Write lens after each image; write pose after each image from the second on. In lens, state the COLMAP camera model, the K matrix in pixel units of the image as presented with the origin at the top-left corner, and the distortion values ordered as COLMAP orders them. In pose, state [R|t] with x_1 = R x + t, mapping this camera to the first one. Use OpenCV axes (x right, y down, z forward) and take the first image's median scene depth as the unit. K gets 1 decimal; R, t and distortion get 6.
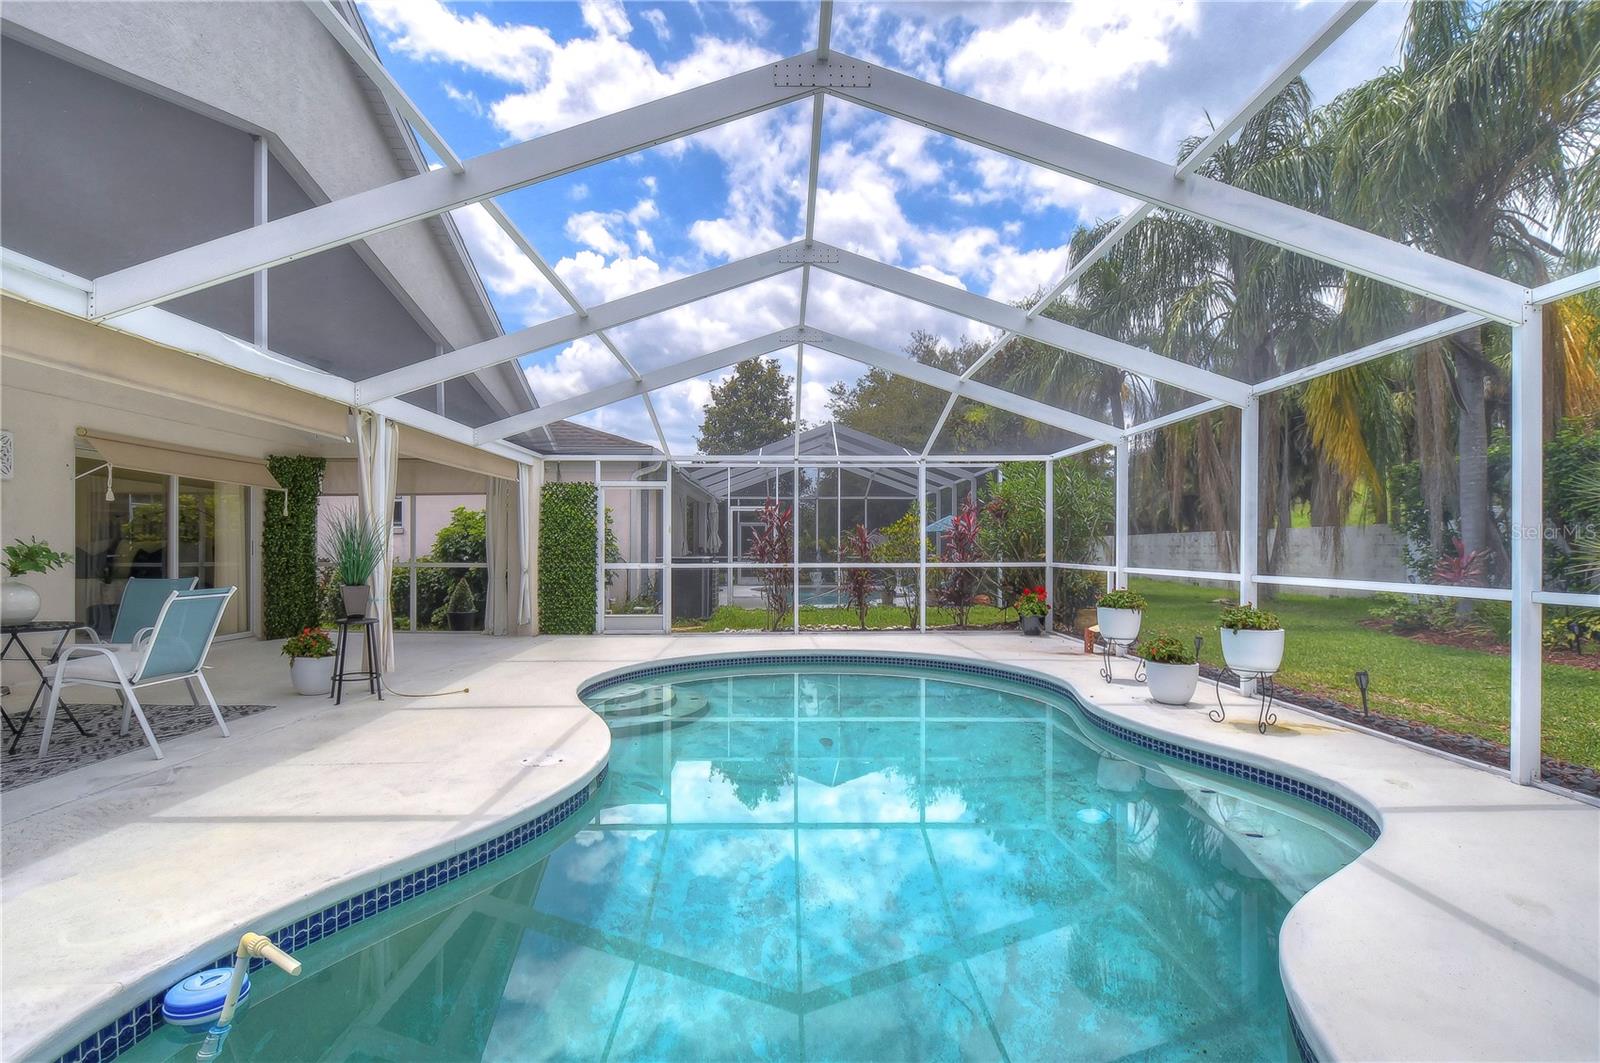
lens RADIAL K [[765.2, 0, 811.9], [0, 765.2, 549.5], [0, 0, 1]] dist [-0.013721, 0.000220]
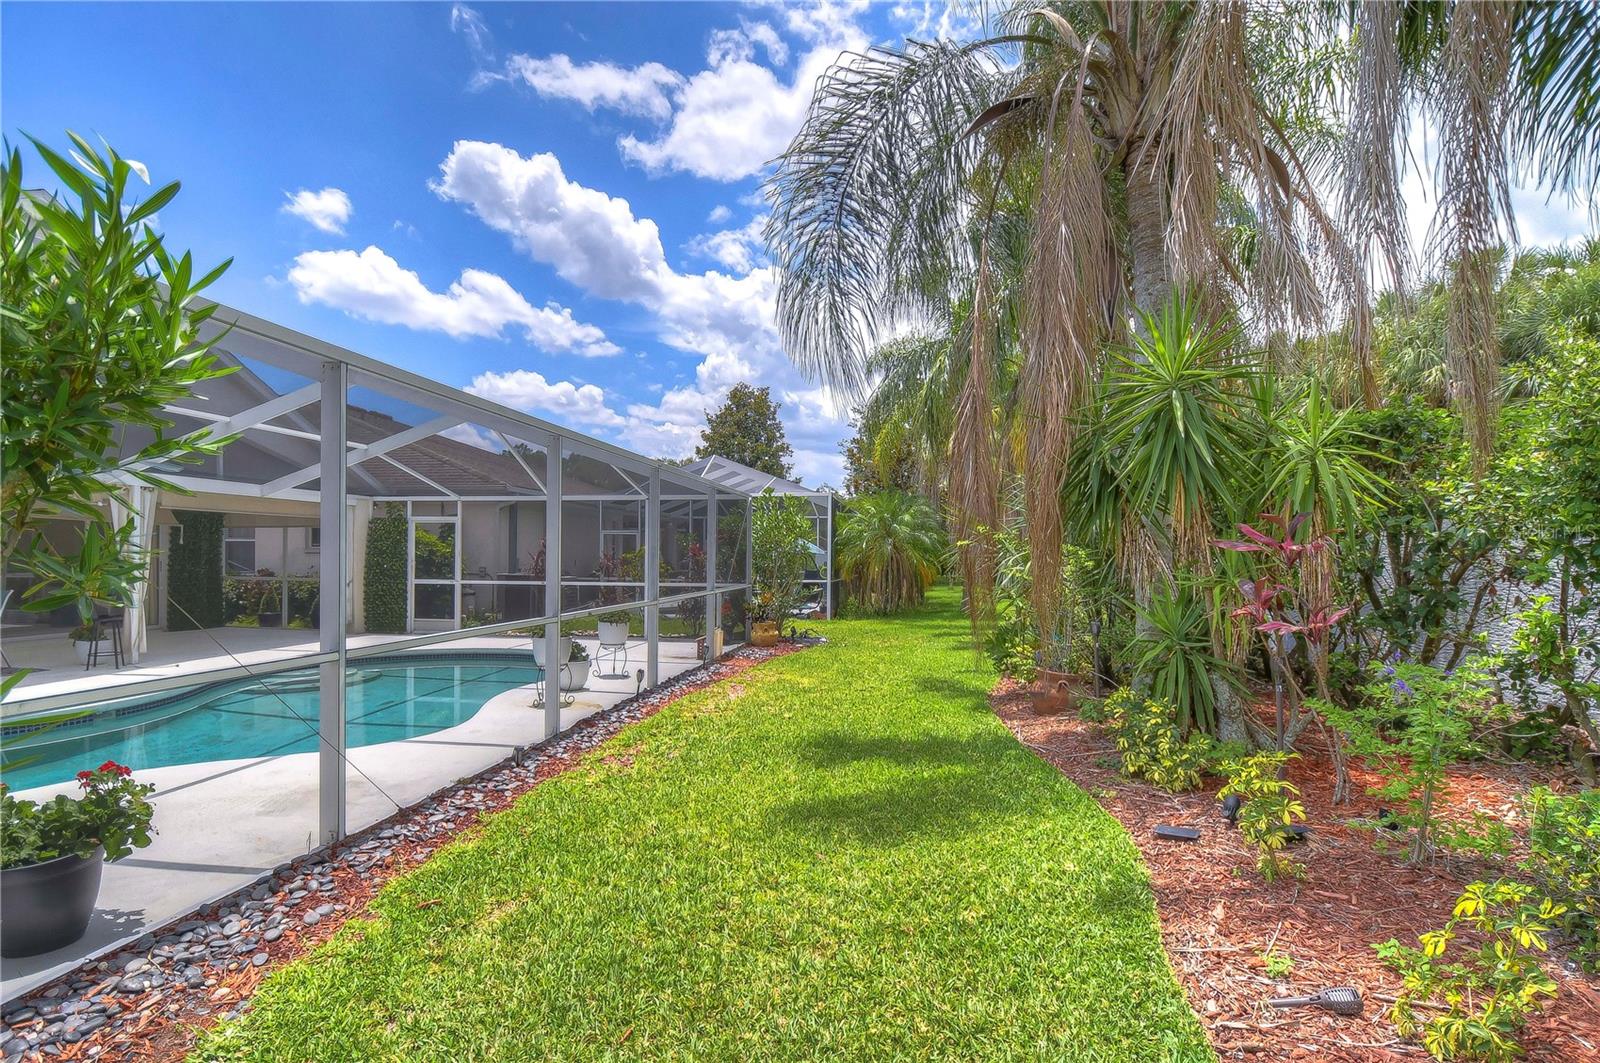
lens RADIAL K [[765.2, 0, 811.9], [0, 765.2, 549.5], [0, 0, 1]] dist [-0.013721, 0.000220]
pose [[0.983682, 0.001245, -0.179909, 0.843049], [-0.003807, 0.999896, -0.013894, -0.023683], [0.179873, 0.014352, 0.983585, -0.208148]]
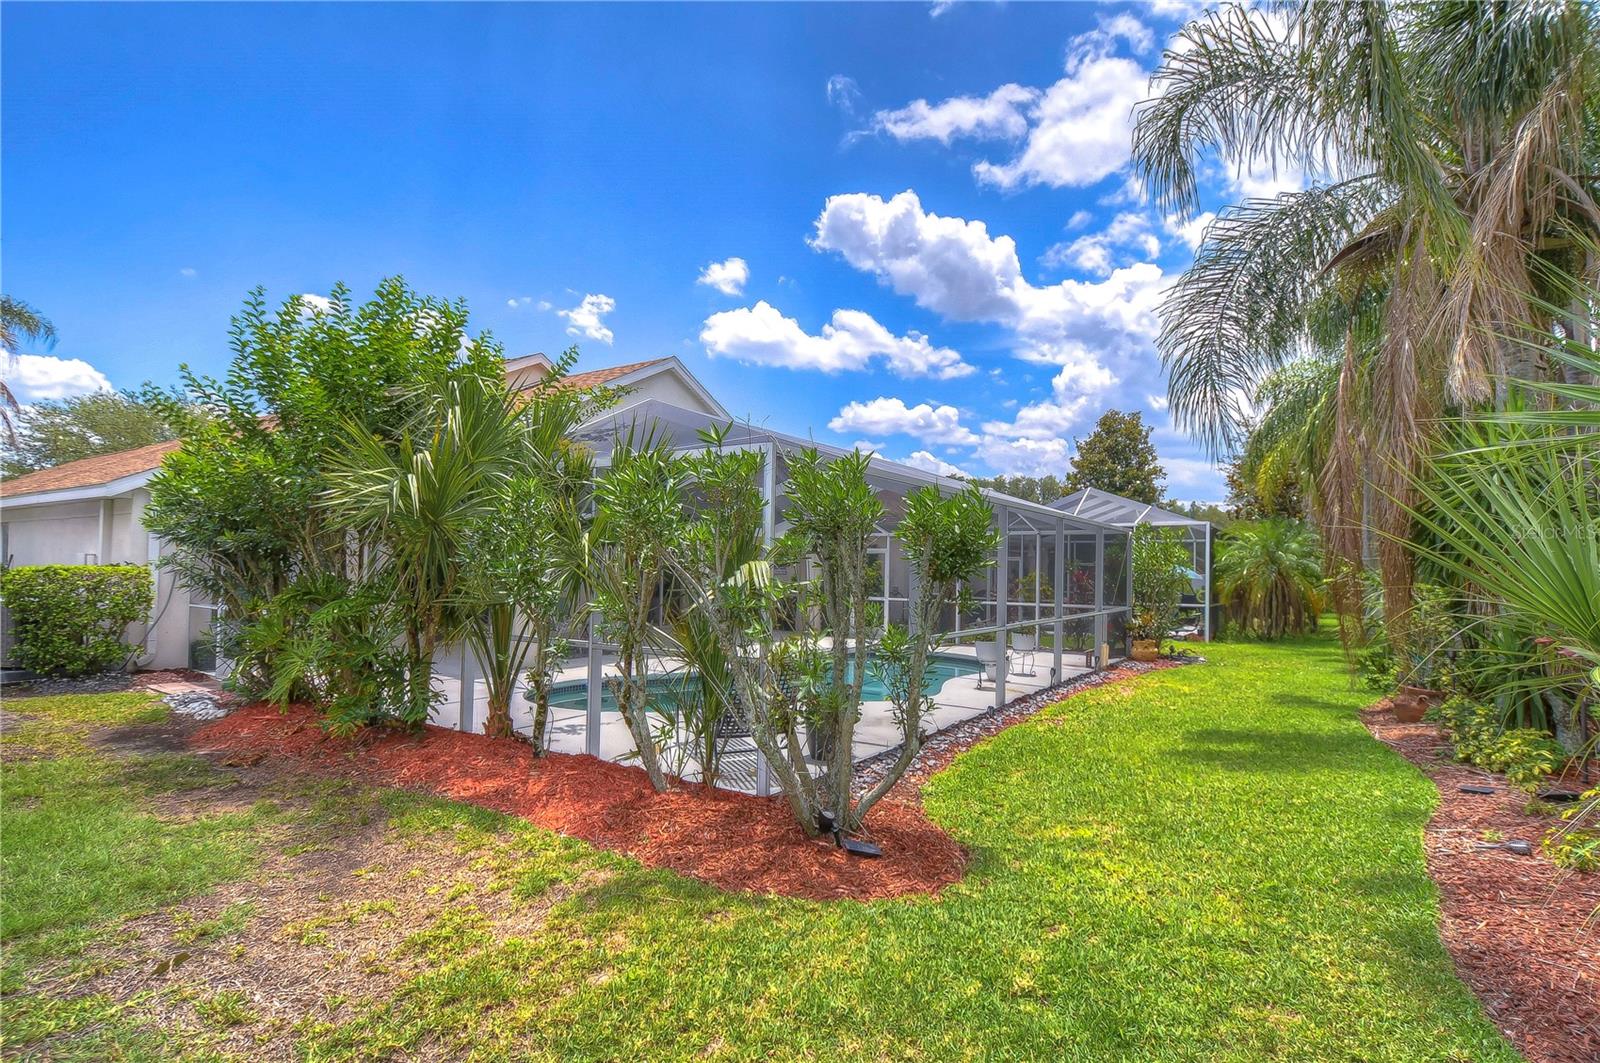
lens RADIAL K [[765.2, 0, 811.9], [0, 765.2, 549.5], [0, 0, 1]] dist [-0.013721, 0.000220]
pose [[0.804183, -0.005509, -0.594356, 0.904107], [-0.016476, 0.999366, -0.031556, -0.039736], [0.594153, 0.035170, 0.803583, -0.595630]]
